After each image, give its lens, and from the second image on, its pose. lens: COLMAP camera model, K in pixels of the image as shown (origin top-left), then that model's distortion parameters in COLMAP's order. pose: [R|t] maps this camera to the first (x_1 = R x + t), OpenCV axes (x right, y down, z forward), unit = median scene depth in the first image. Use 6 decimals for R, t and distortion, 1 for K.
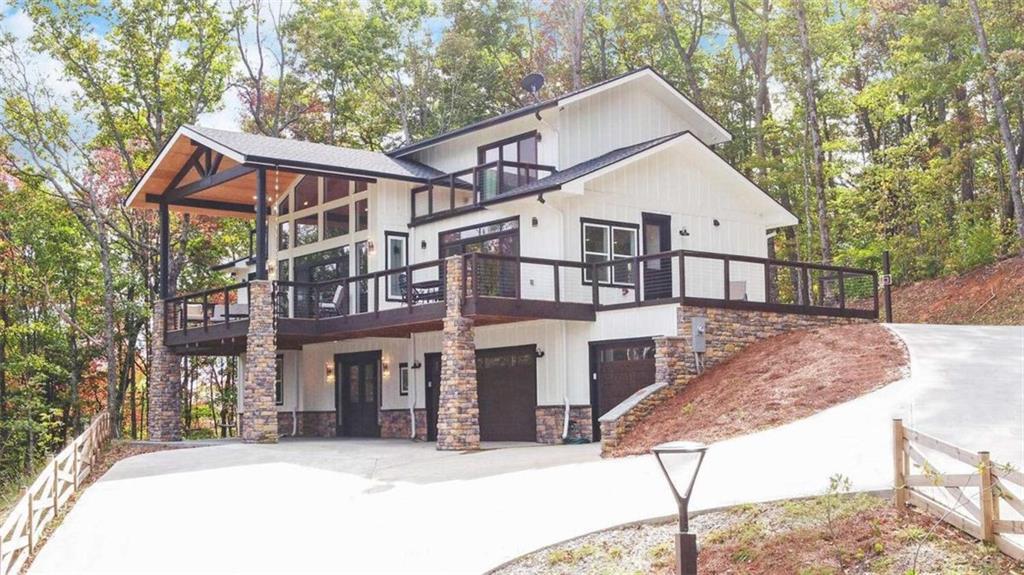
lens RADIAL K [[1213.1, 0, 512.0], [0, 1213.1, 287.5], [0, 0, 1]] dist [-0.002197, 0.011104]
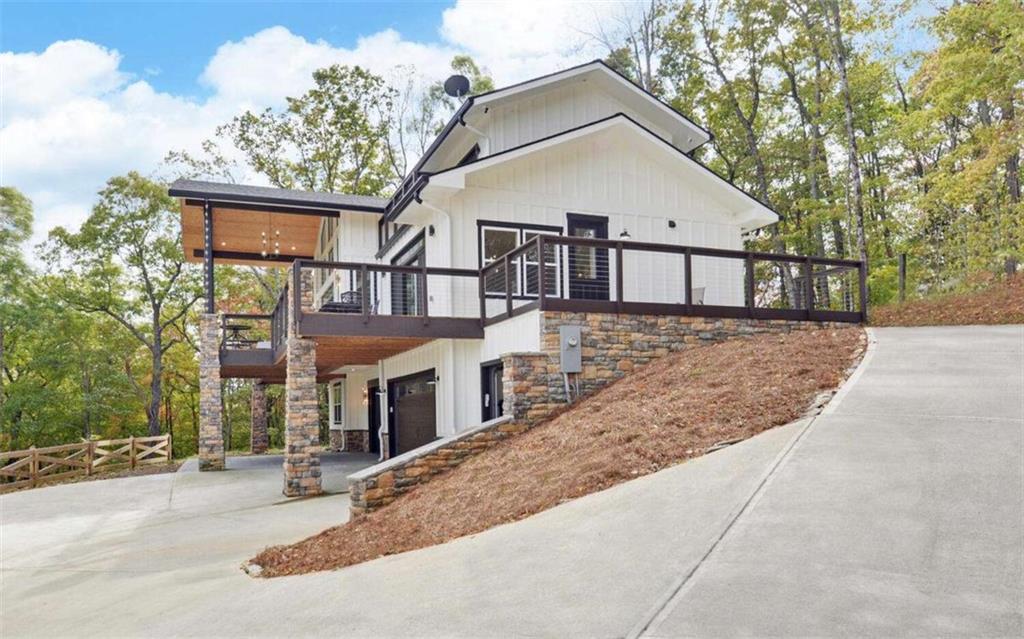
lens RADIAL K [[691.0, 0, 509.6], [0, 691.0, 387.0], [0, 0, 1]] dist [-0.002501, -0.001816]
pose [[0.959839, -0.022250, -0.279669, 0.219041], [0.042879, 0.996773, 0.067861, 0.029414], [0.277256, -0.077127, 0.957695, 0.538296]]
